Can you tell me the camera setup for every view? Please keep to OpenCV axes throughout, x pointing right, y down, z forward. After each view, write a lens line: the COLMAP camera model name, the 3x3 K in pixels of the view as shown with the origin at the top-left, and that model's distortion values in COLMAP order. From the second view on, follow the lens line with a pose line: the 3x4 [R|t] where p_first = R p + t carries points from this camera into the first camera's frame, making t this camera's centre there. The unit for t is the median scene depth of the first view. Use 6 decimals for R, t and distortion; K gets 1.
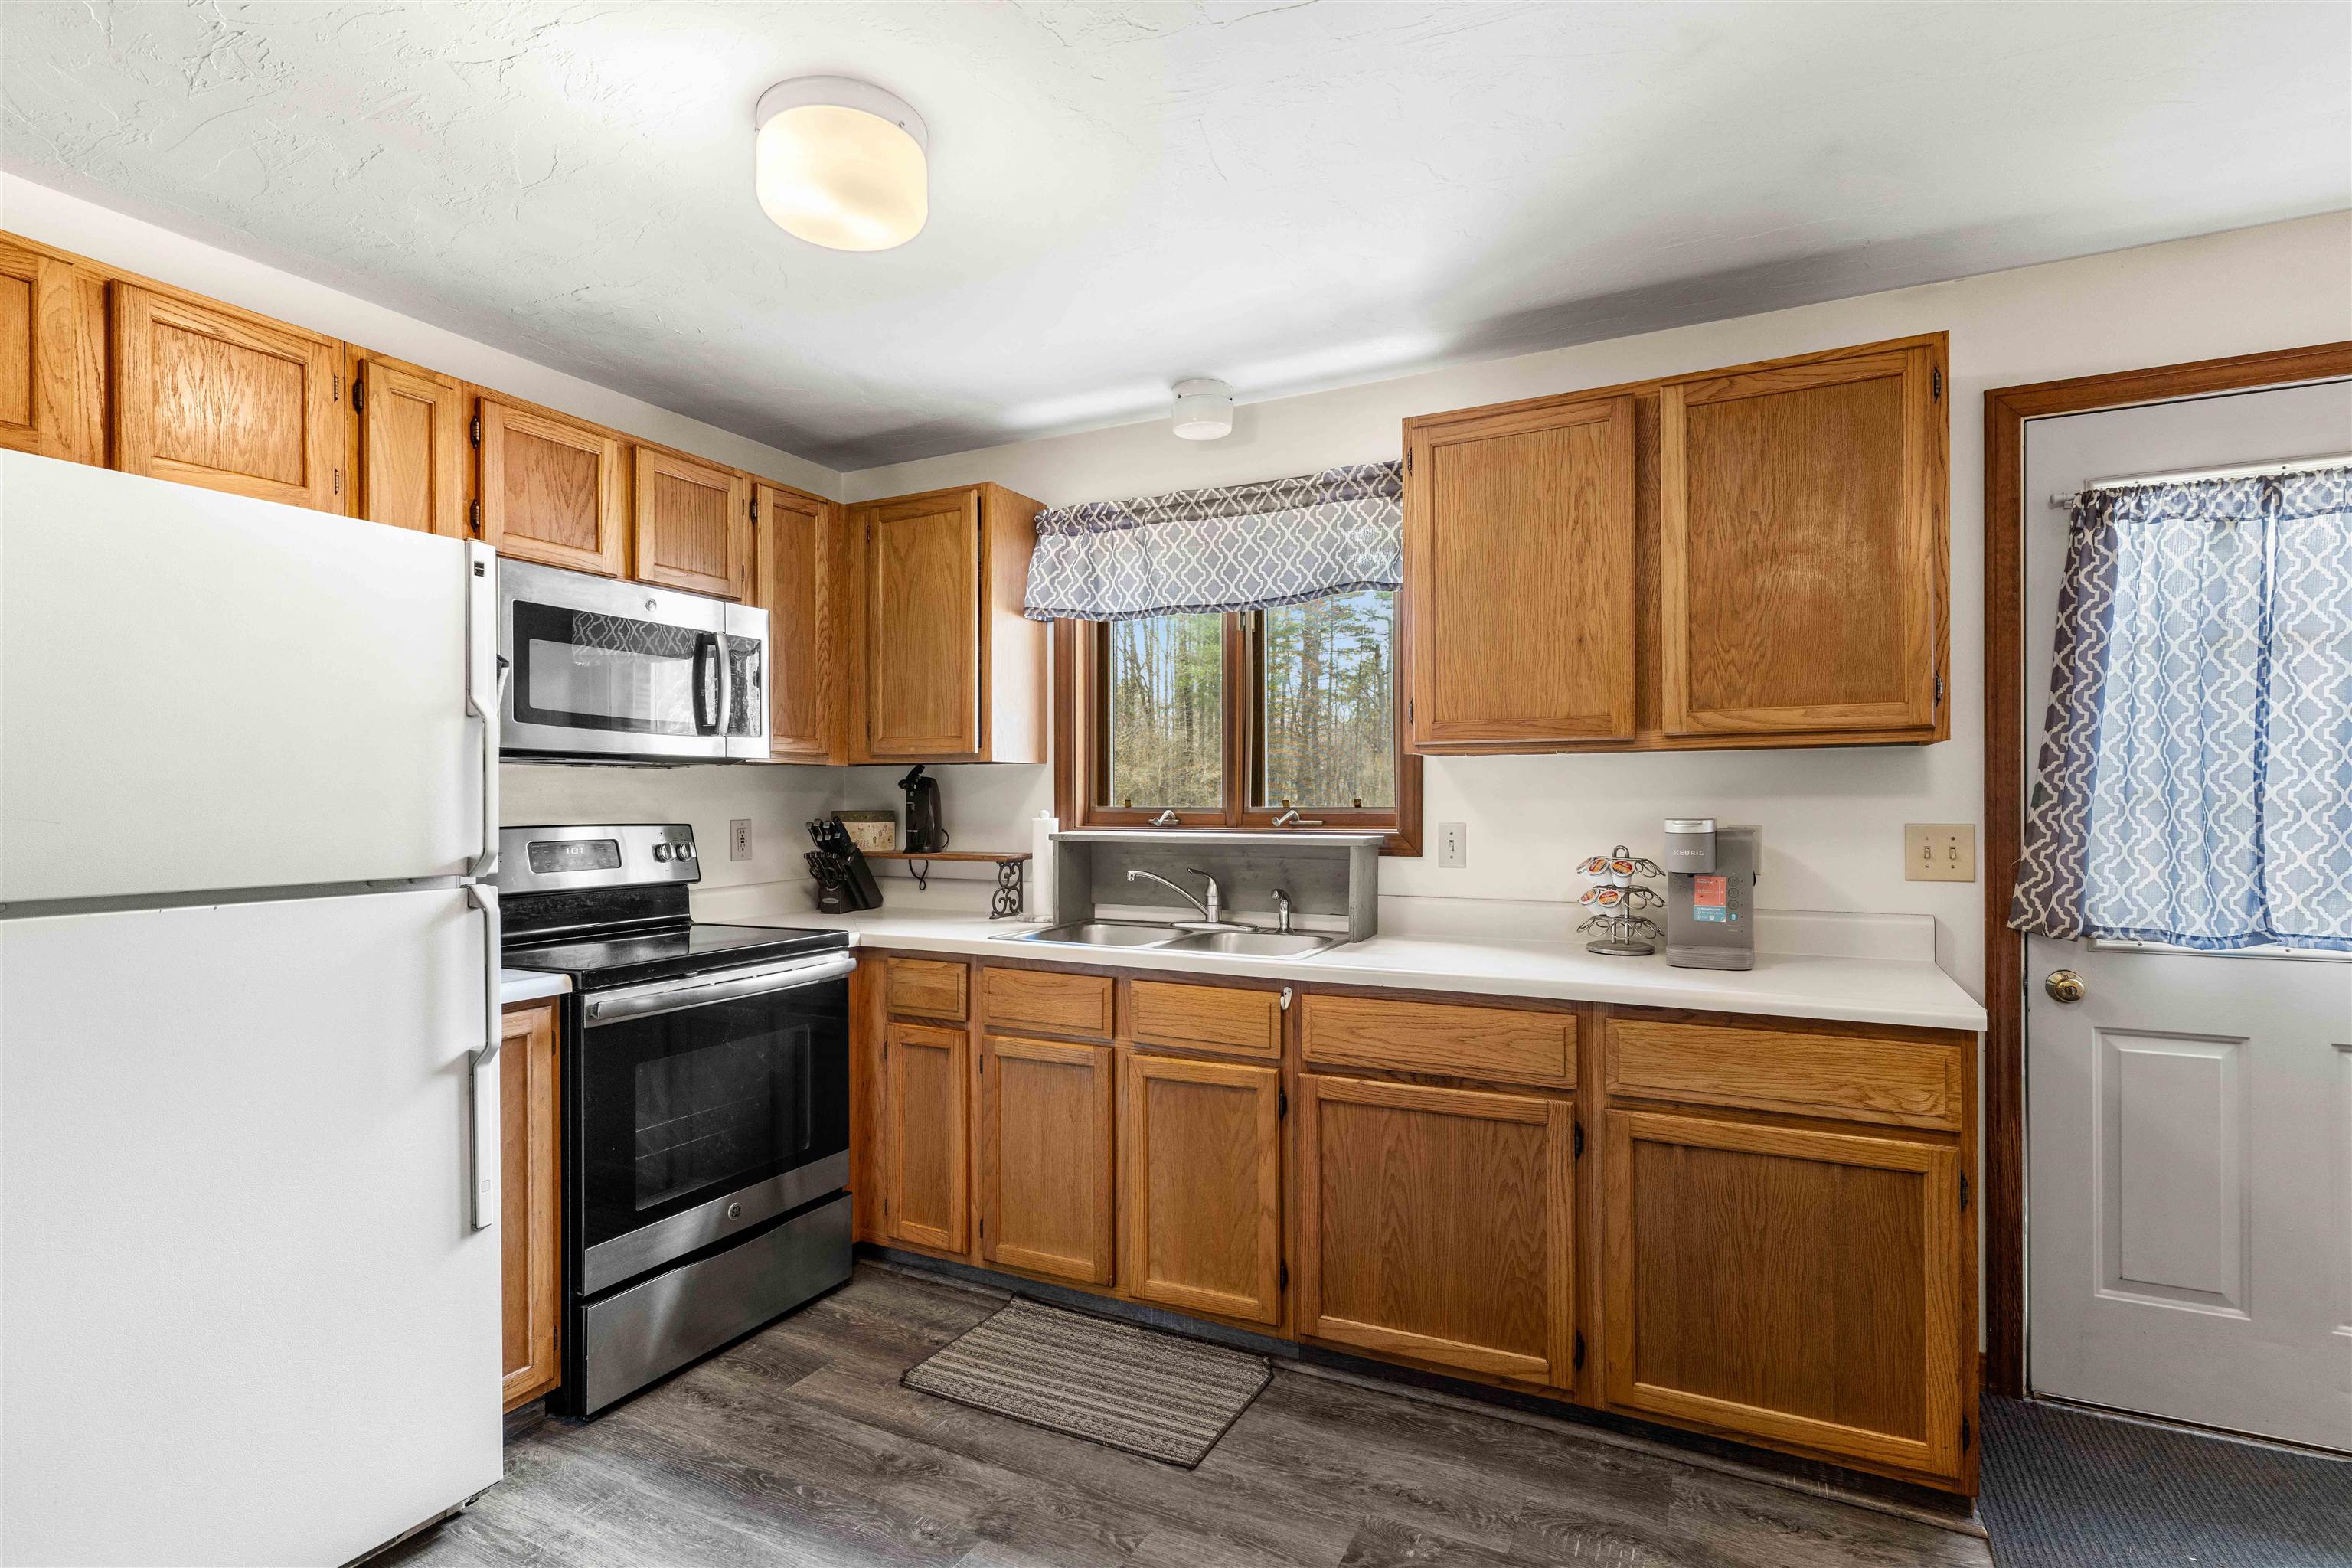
lens RADIAL K [[1134.9, 0, 1173.7], [0, 1134.9, 792.6], [0, 0, 1]] dist [0.000702, 0.000585]
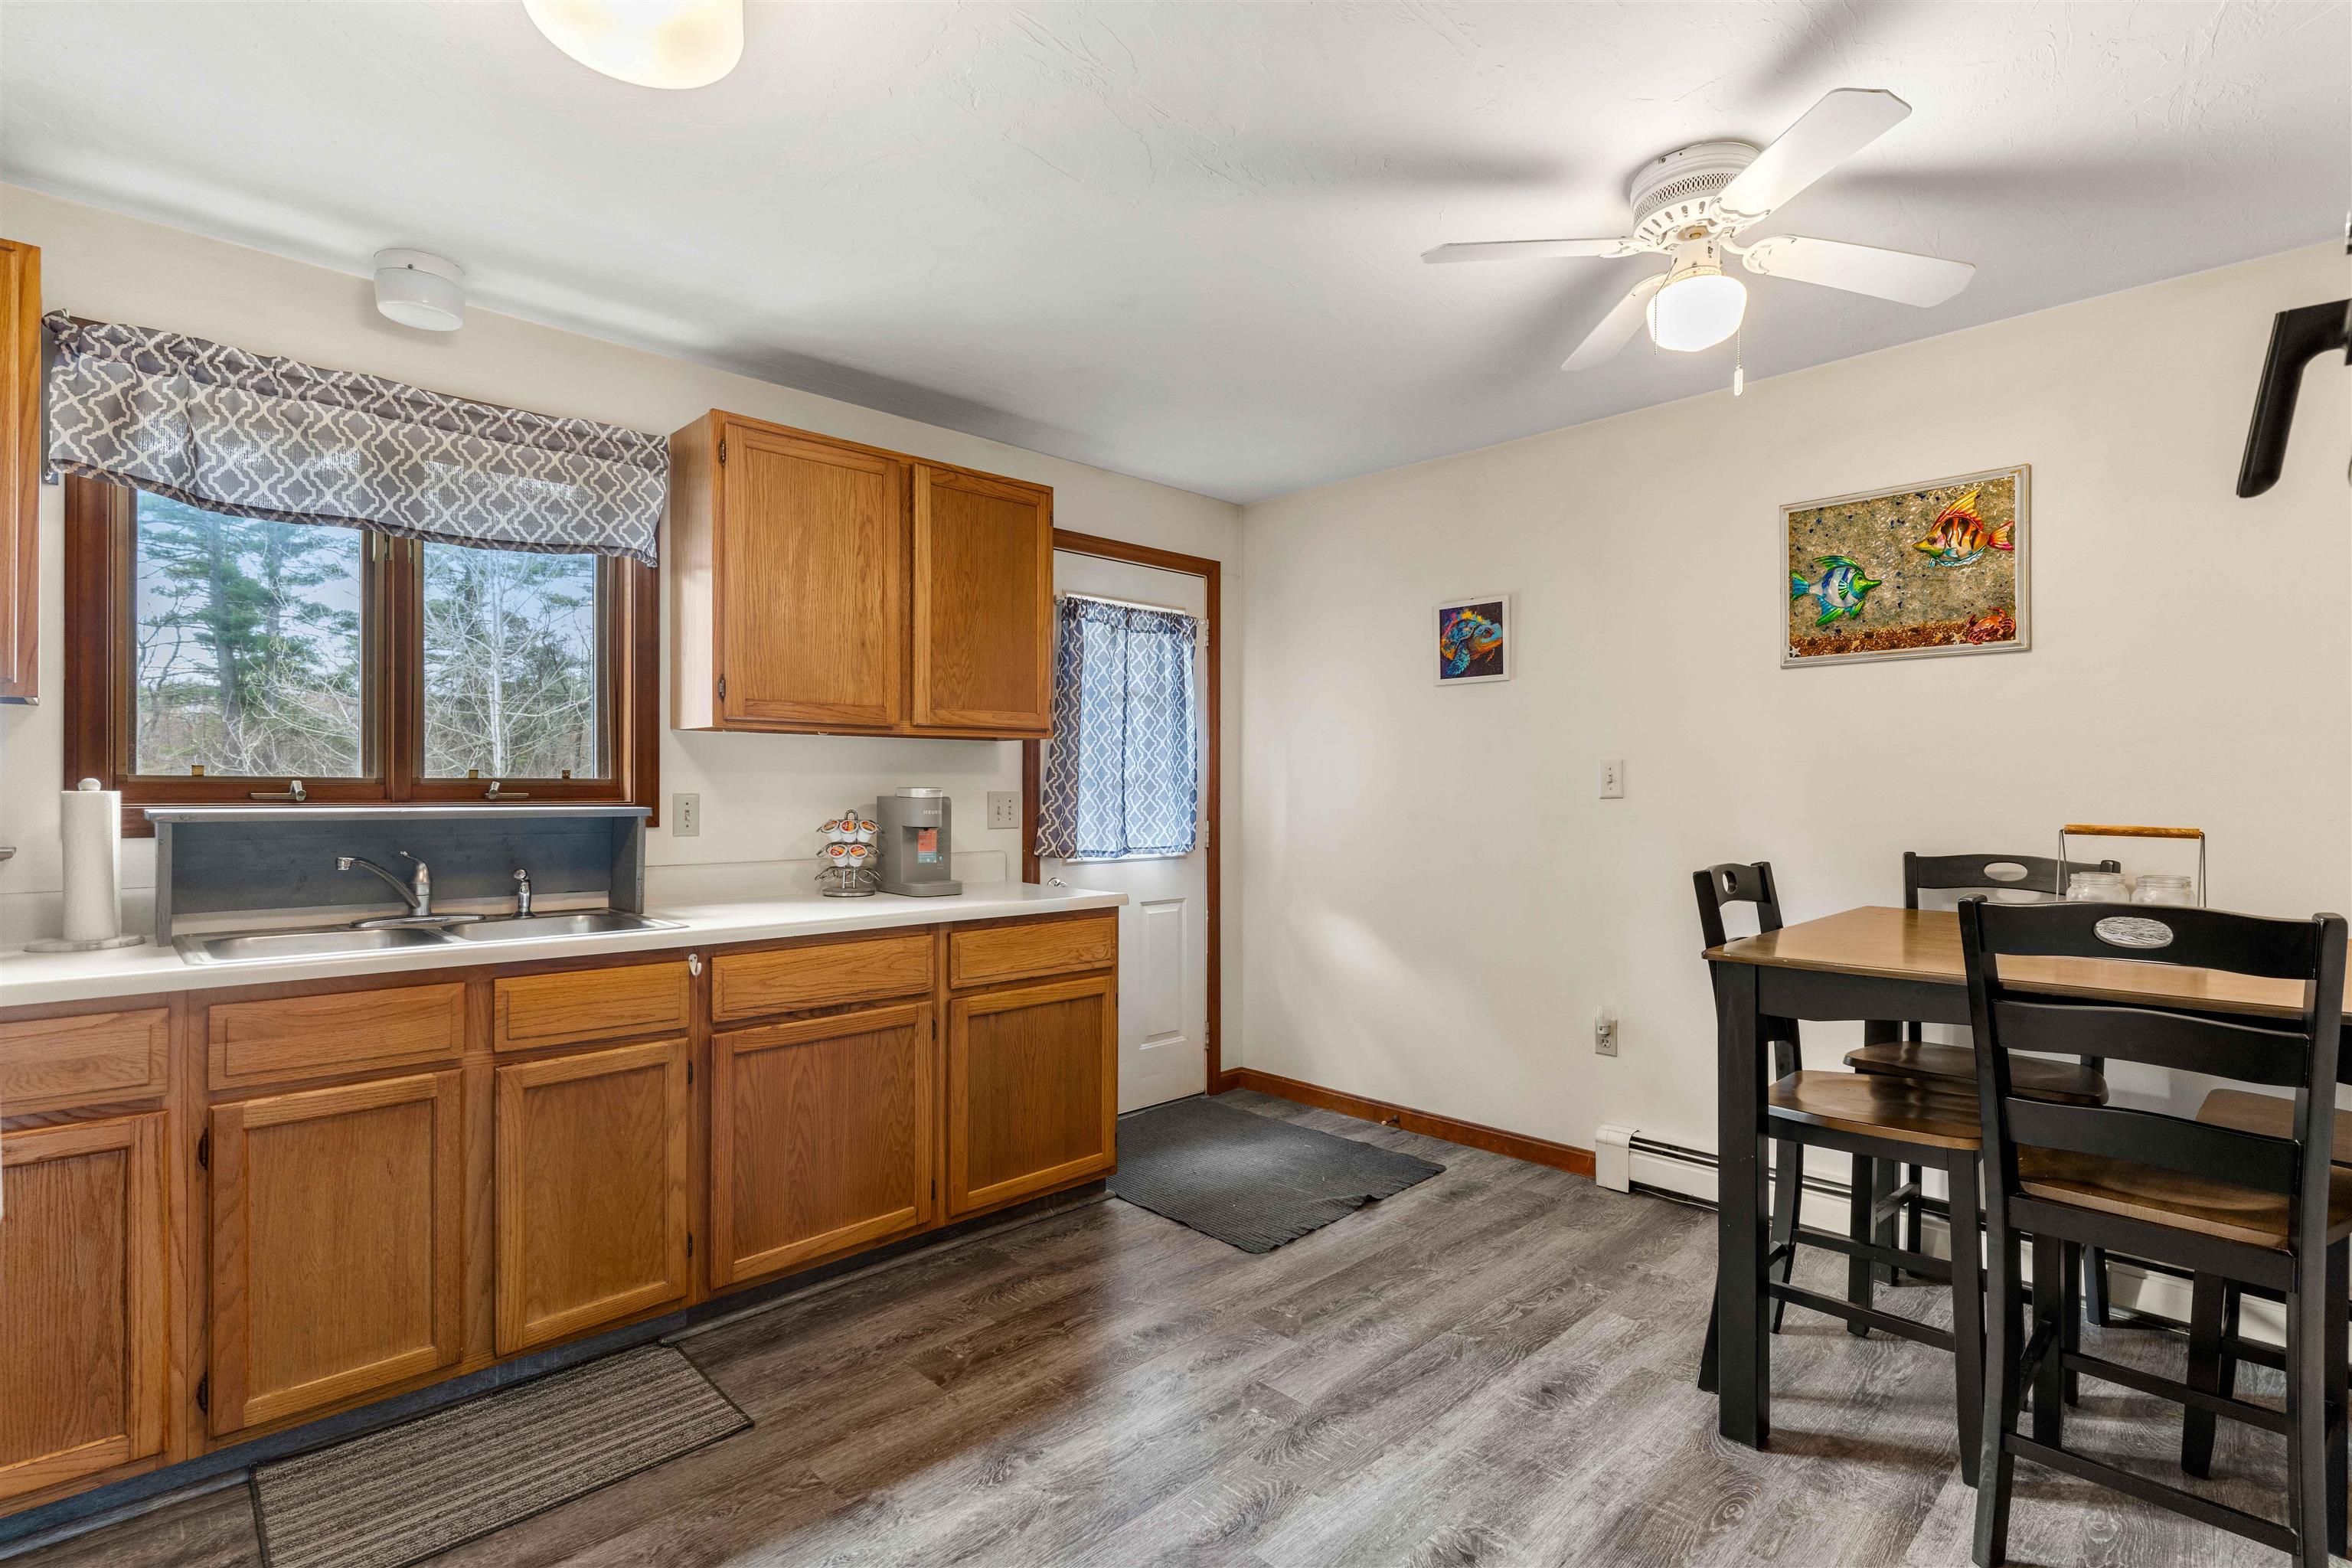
lens RADIAL K [[1101.3, 0, 1176.0], [0, 1101.3, 784.0], [0, 0, 1]] dist [-0.001310, -0.000225]
pose [[0.333239, 0.007814, 0.942810, -0.692167], [-0.008368, 0.999951, -0.005330, 0.023552], [-0.942805, -0.006113, 0.333288, 0.282537]]
